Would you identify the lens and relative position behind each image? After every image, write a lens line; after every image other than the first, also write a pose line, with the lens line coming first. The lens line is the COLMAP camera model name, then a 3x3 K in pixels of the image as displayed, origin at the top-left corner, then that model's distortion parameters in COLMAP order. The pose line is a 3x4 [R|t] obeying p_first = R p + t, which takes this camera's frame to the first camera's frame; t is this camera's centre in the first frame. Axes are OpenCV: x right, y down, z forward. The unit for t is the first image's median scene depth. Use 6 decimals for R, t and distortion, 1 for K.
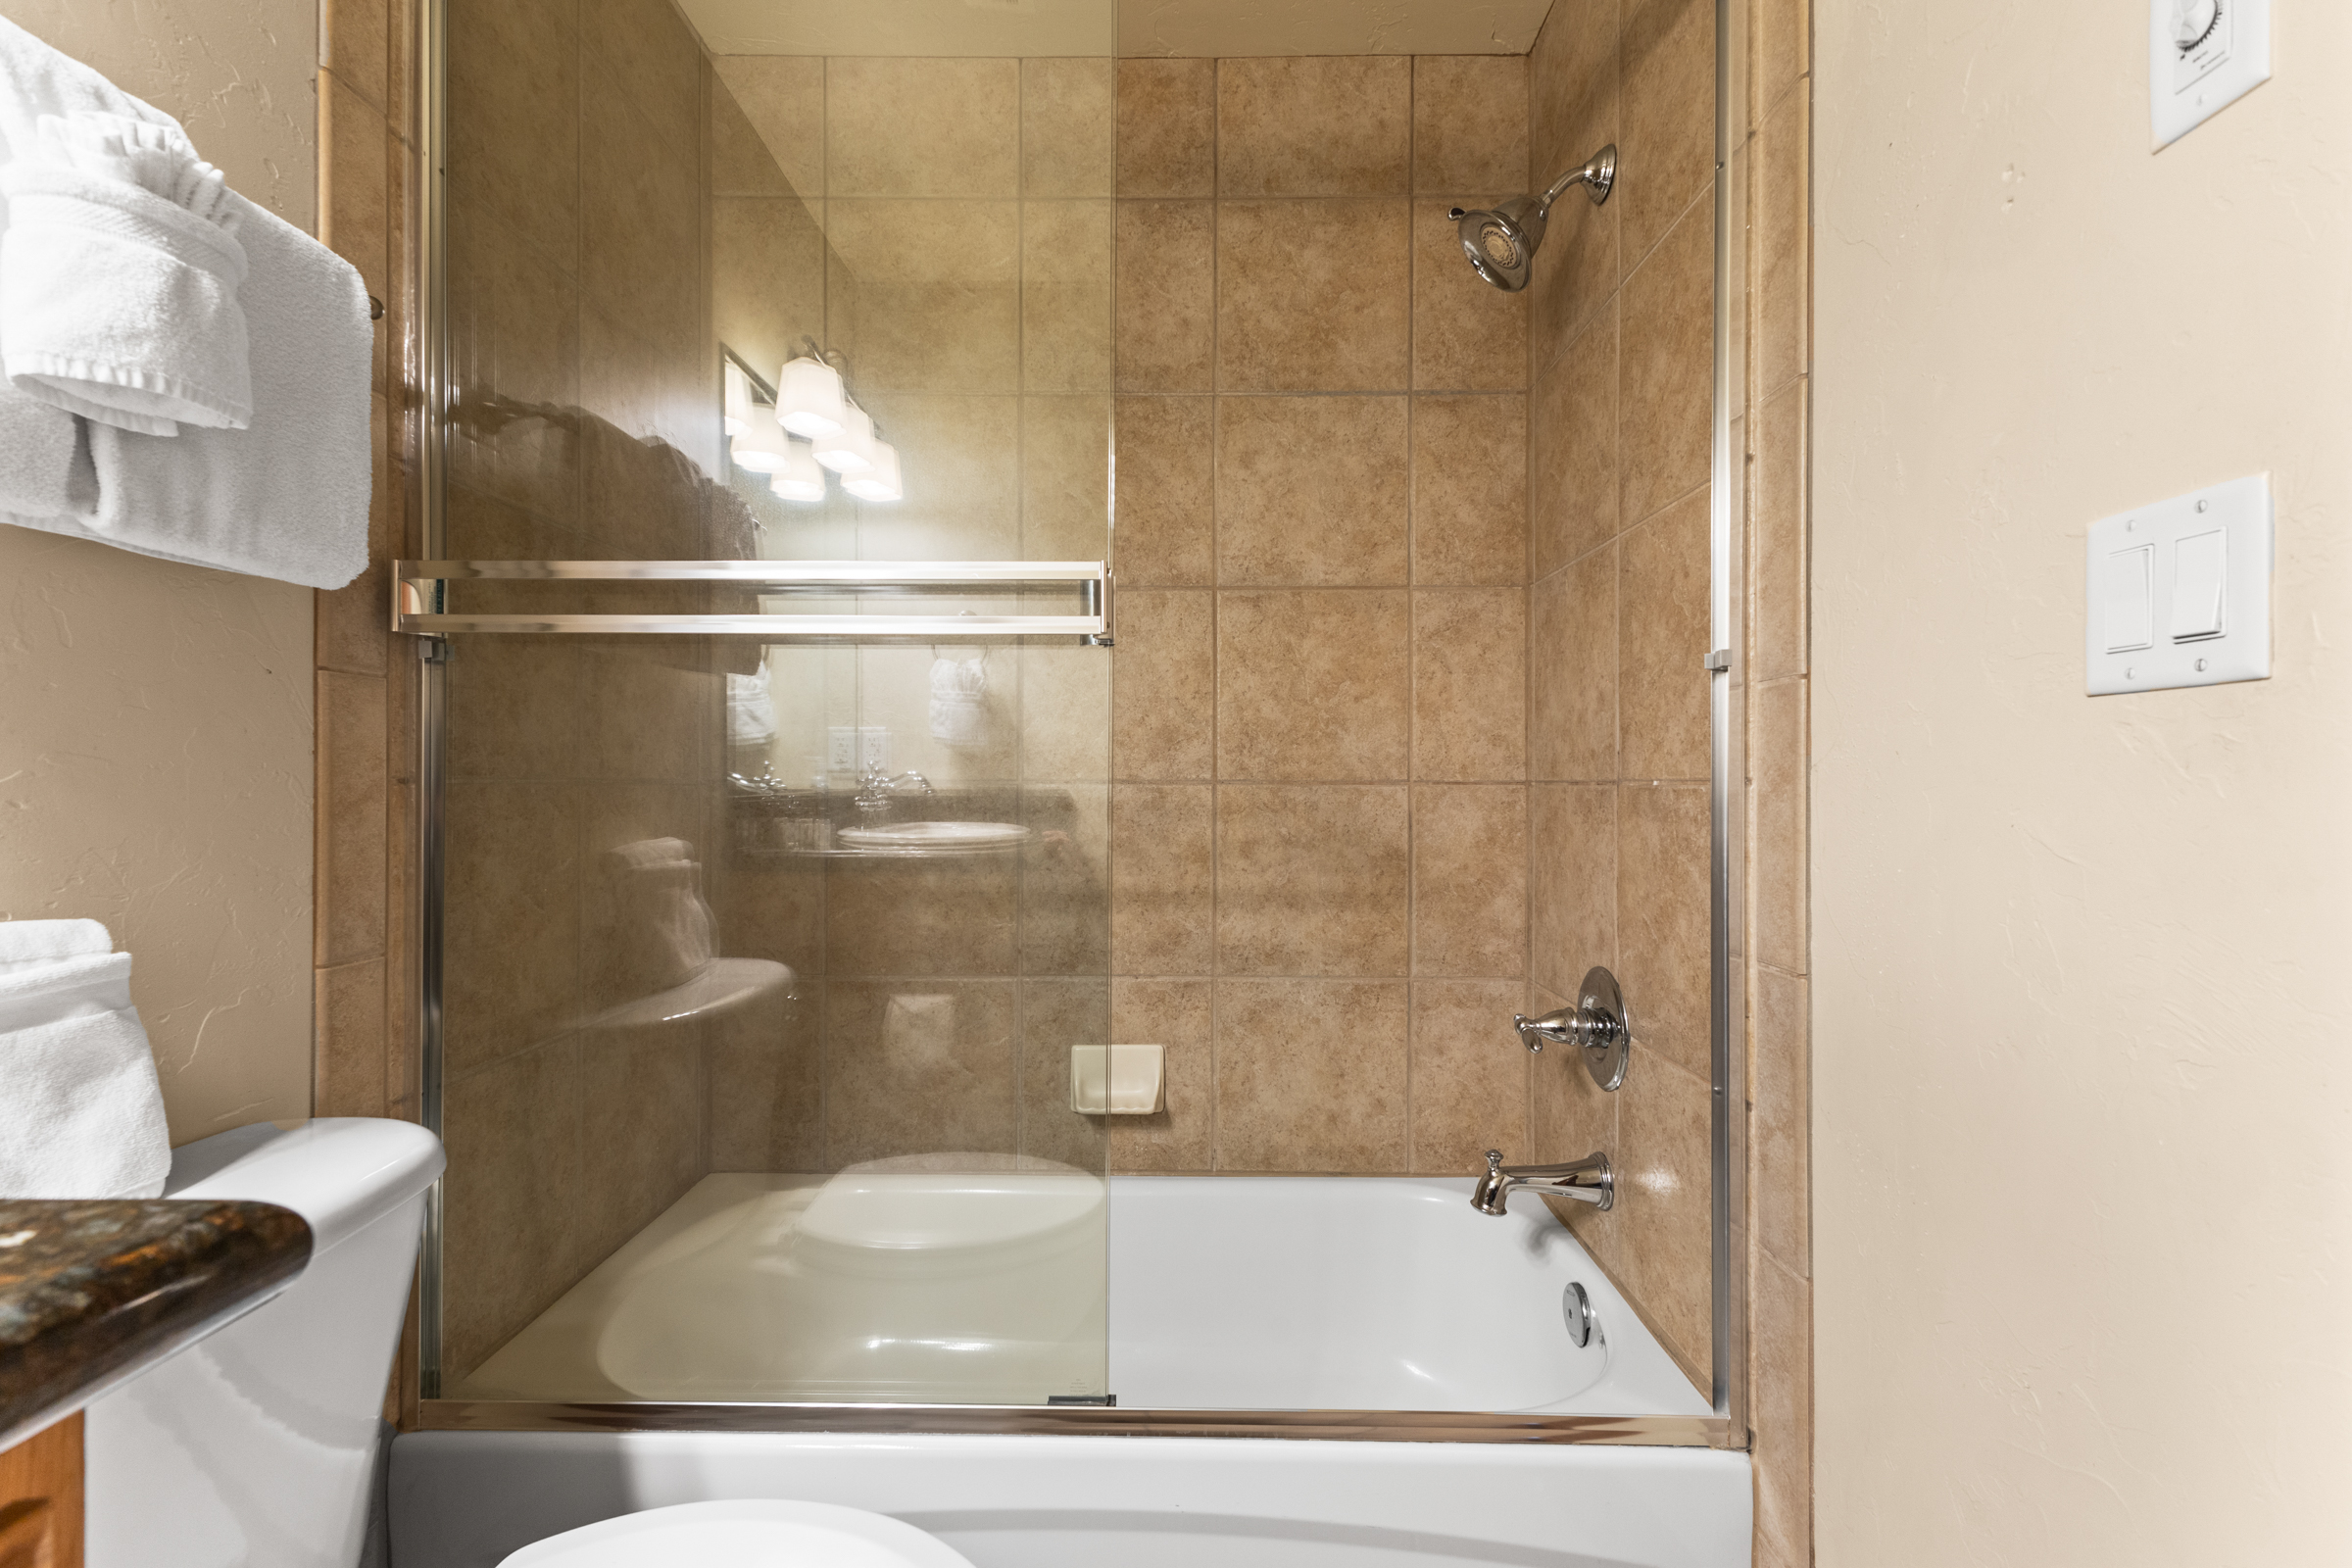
lens RADIAL K [[1016.6, 0, 1186.3], [0, 1016.6, 775.0], [0, 0, 1]] dist [0.012524, -0.004525]
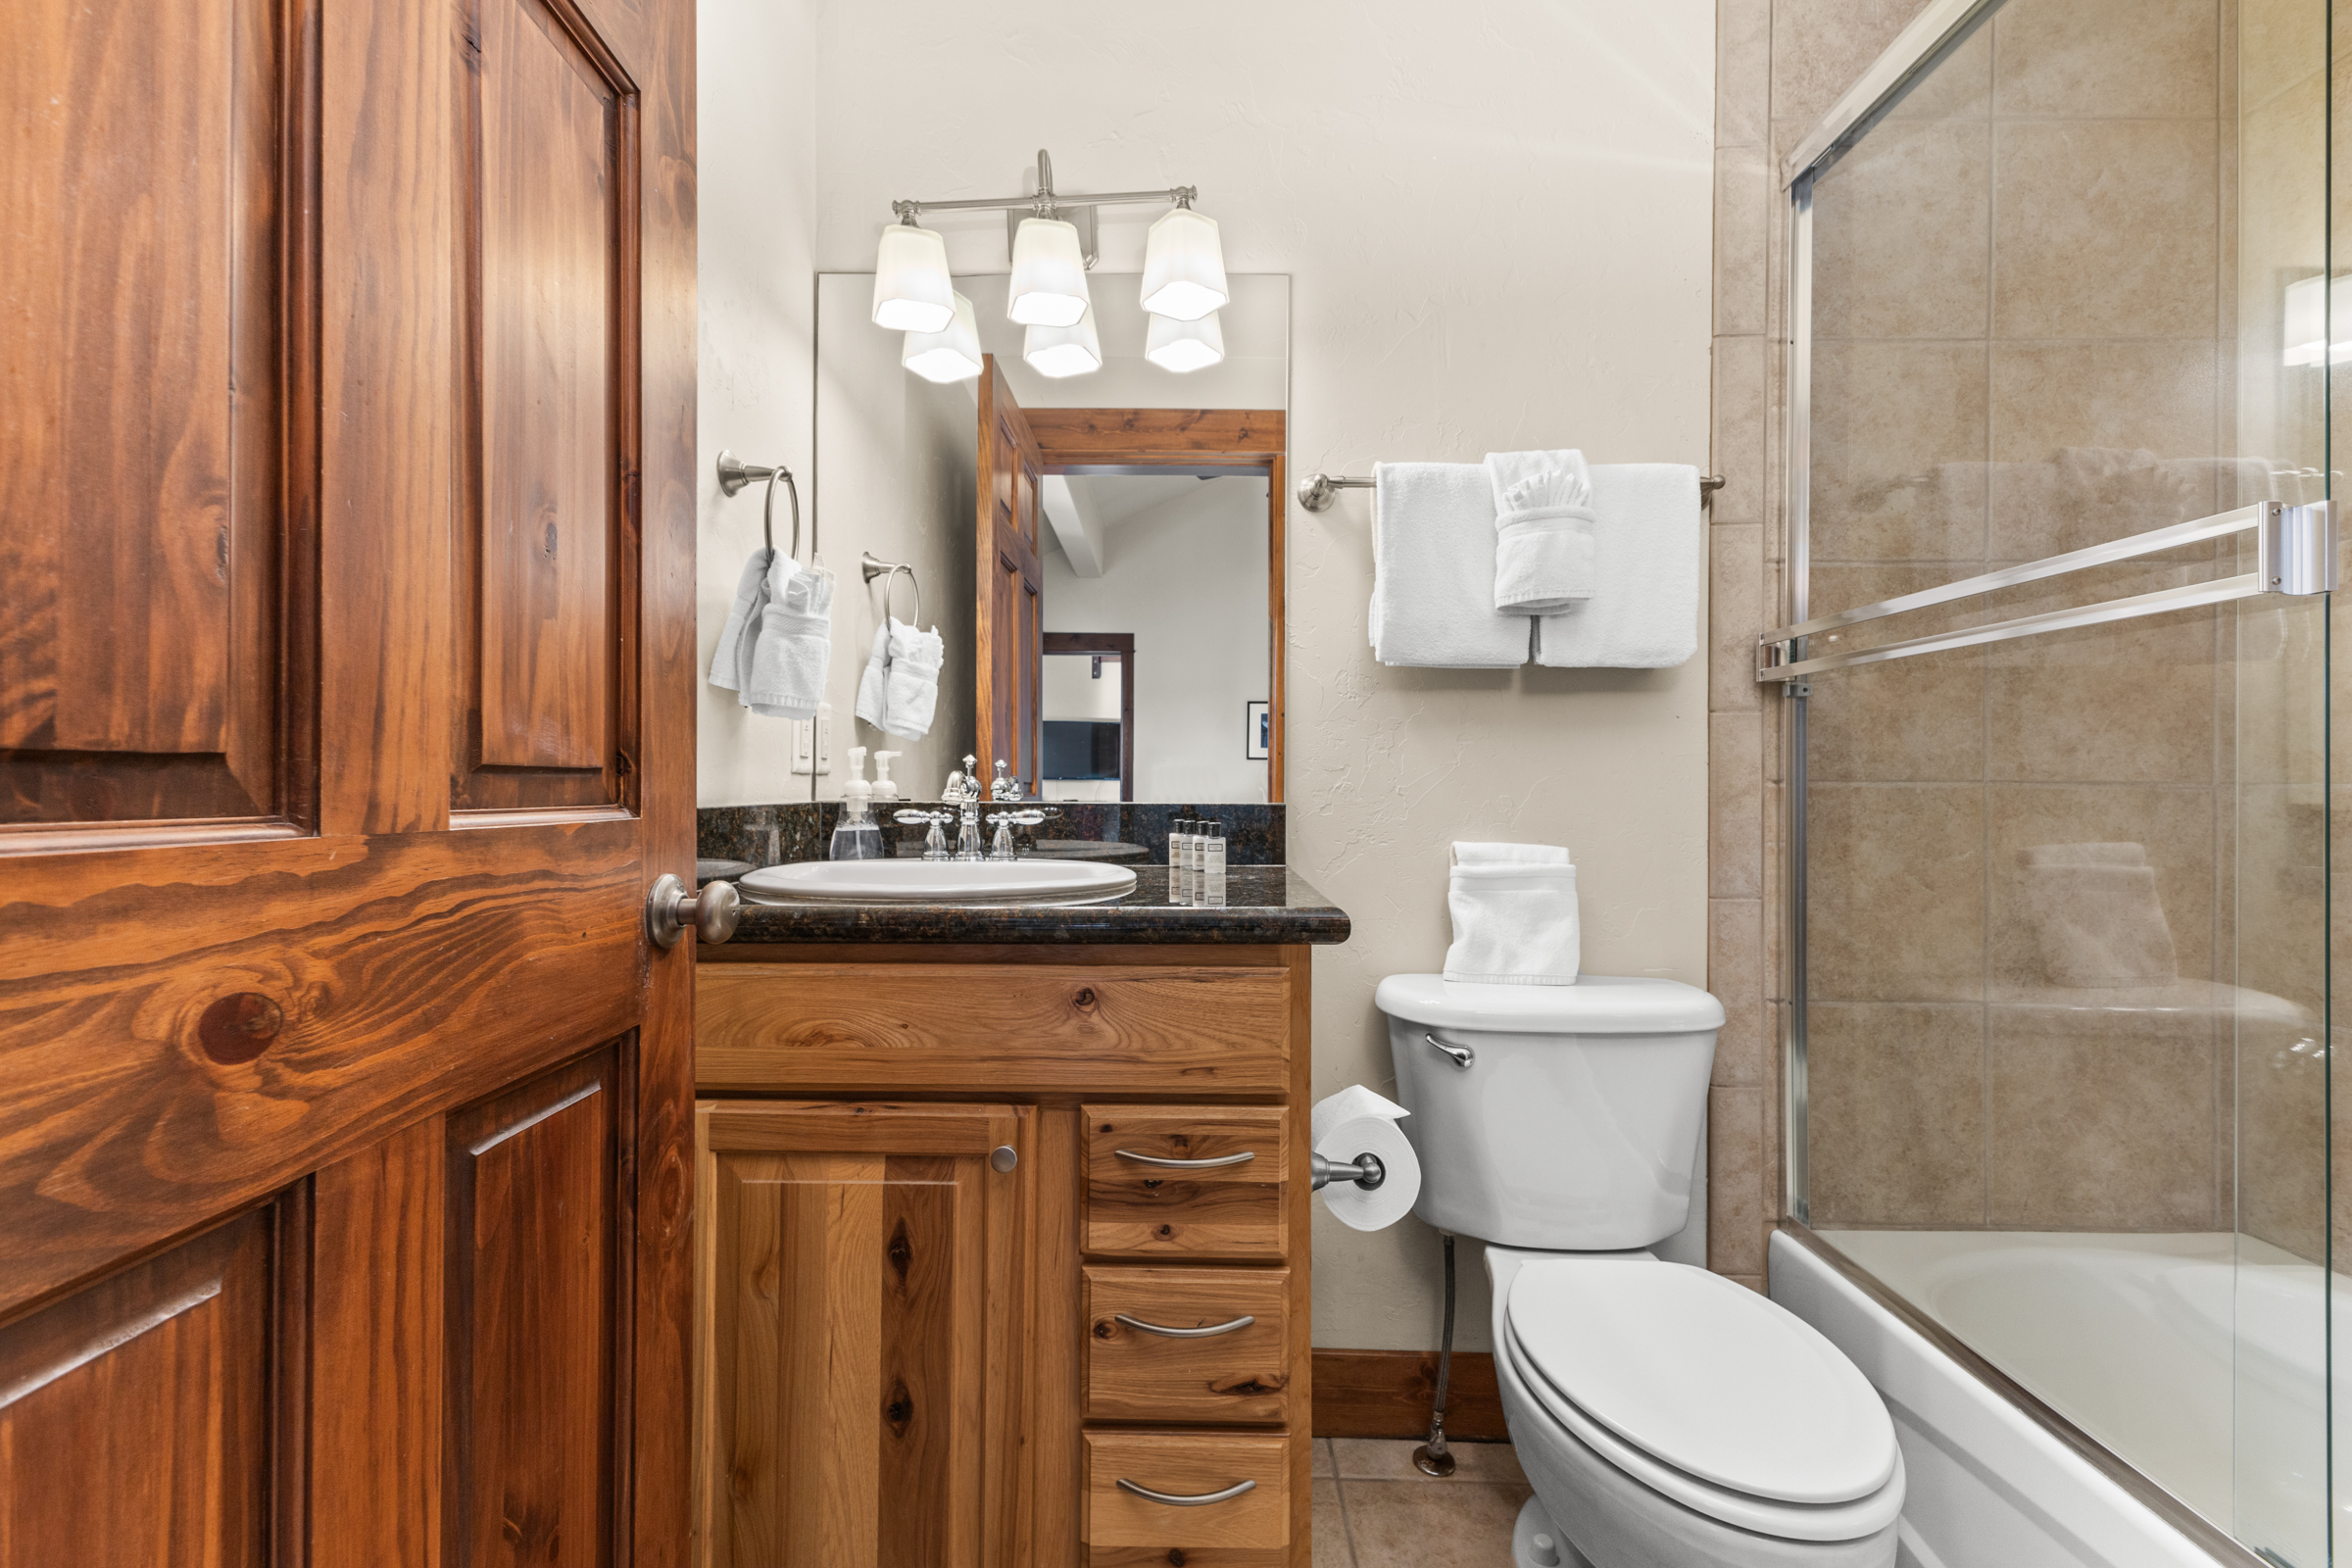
lens RADIAL K [[1016.6, 0, 1179.0], [0, 1016.6, 788.5], [0, 0, 1]] dist [0.012524, -0.004525]
pose [[0.010720, 0.002645, -0.999939, 0.601180], [0.000920, 0.999996, 0.002655, 0.008943], [0.999942, -0.000948, 0.010717, 0.116880]]
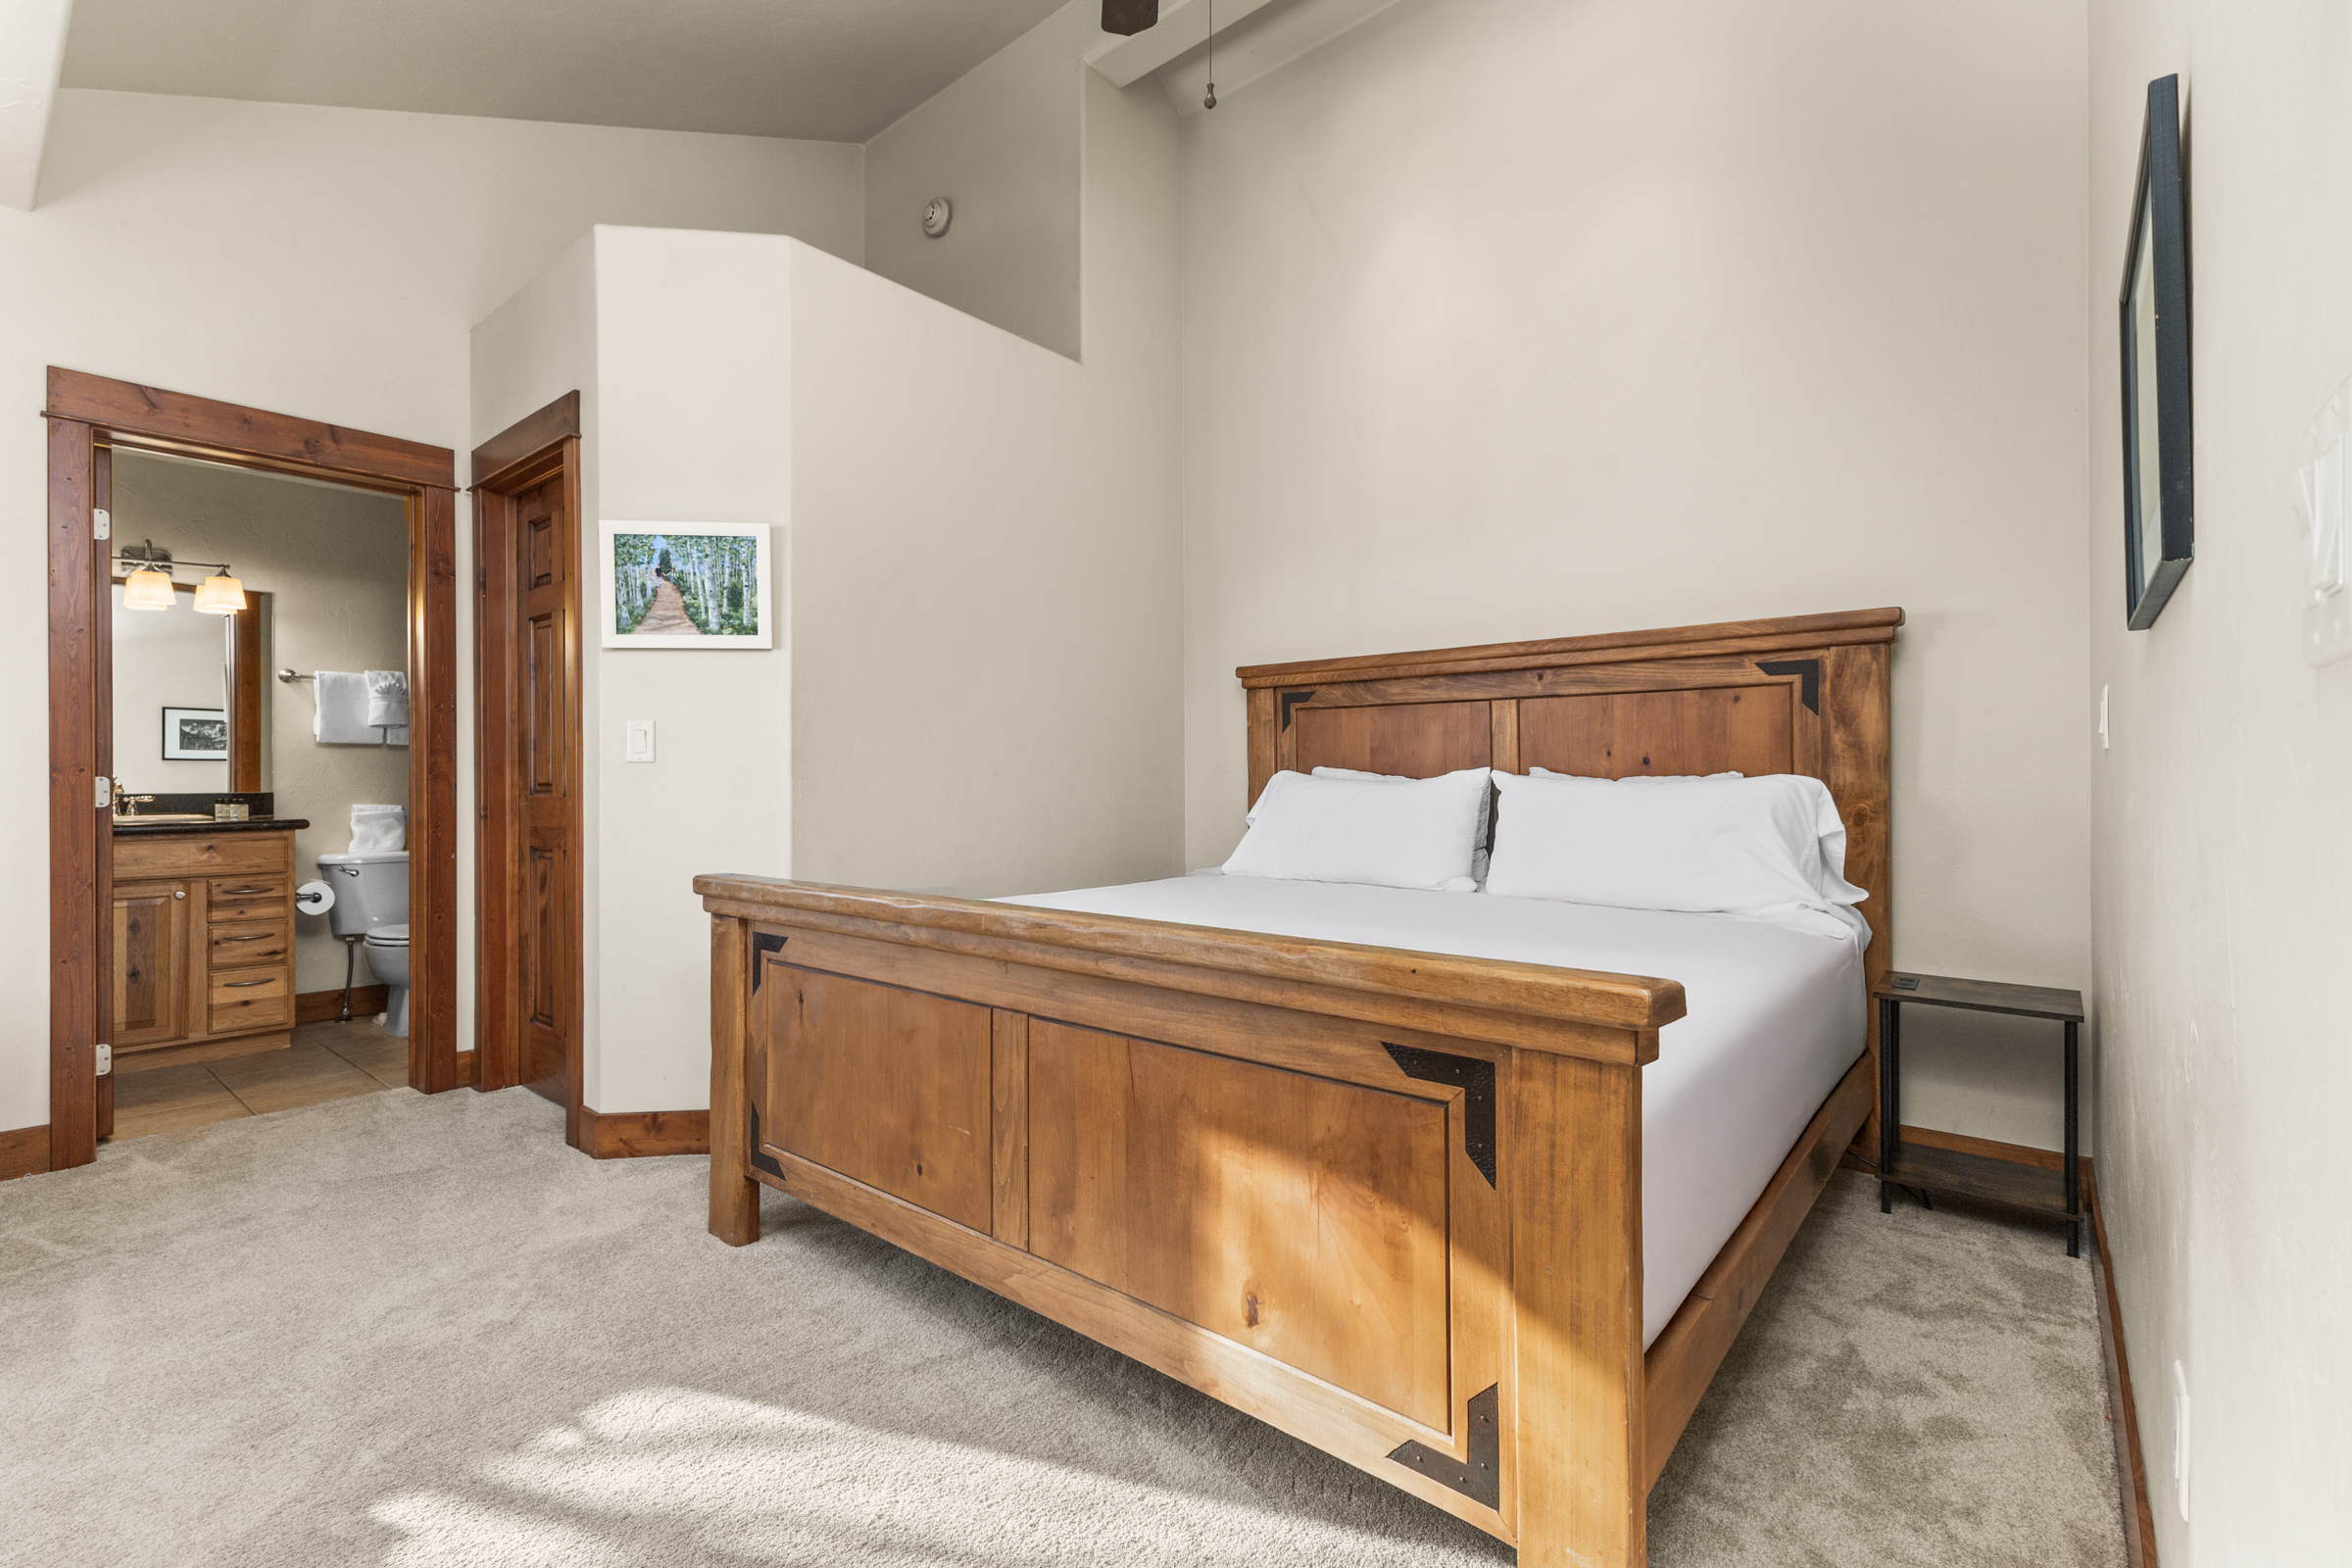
lens RADIAL K [[1016.6, 0, 1183.6], [0, 1016.6, 782.4], [0, 0, 1]] dist [0.012524, -0.004525]
pose [[0.787597, 0.000628, -0.616190, 3.748984], [0.004036, 0.999973, 0.006178, -0.010667], [0.616177, -0.007353, 0.787573, -0.539582]]
